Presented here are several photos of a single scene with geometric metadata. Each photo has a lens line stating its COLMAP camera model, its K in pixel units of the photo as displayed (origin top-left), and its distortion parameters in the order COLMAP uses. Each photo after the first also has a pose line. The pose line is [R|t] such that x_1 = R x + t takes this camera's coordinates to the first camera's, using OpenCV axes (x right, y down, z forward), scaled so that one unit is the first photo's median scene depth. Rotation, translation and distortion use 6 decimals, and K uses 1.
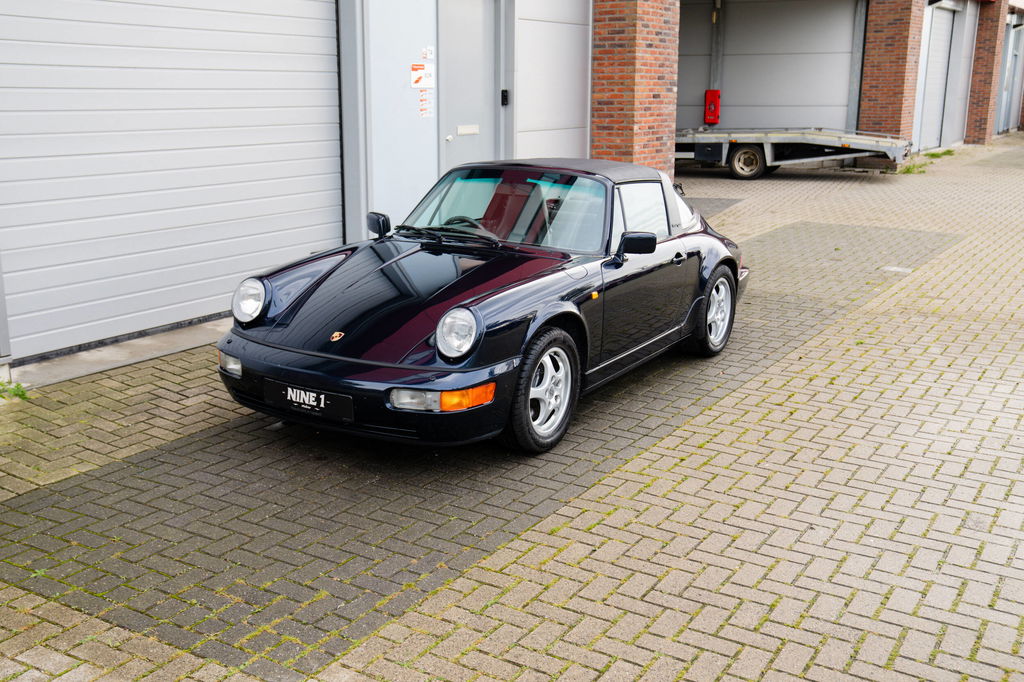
lens RADIAL K [[1076.1, 0, 512.0], [0, 1076.1, 341.0], [0, 0, 1]] dist [-0.003557, 0.135920]
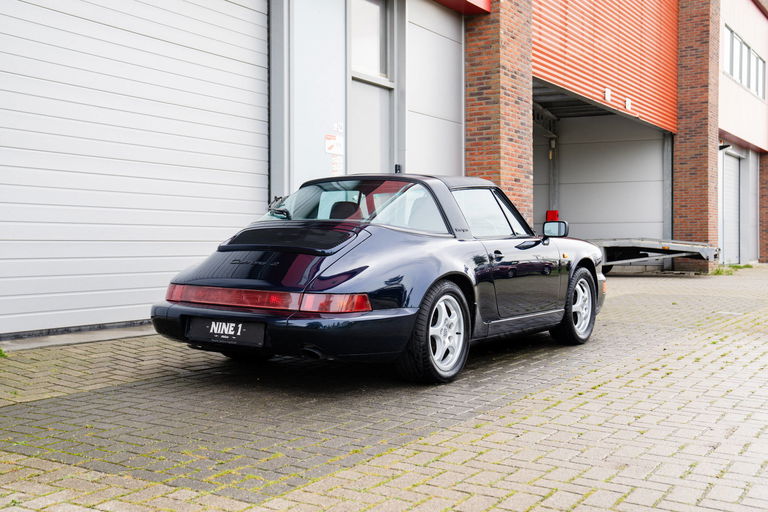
lens RADIAL K [[887.1, 0, 375.3], [0, 887.1, 248.3], [0, 0, 1]] dist [0.031712, 0.183444]
pose [[0.999974, -0.005657, -0.004574, -0.040224], [0.004456, 0.973308, -0.229458, 0.133686], [0.005750, 0.229431, 0.973308, 0.037876]]
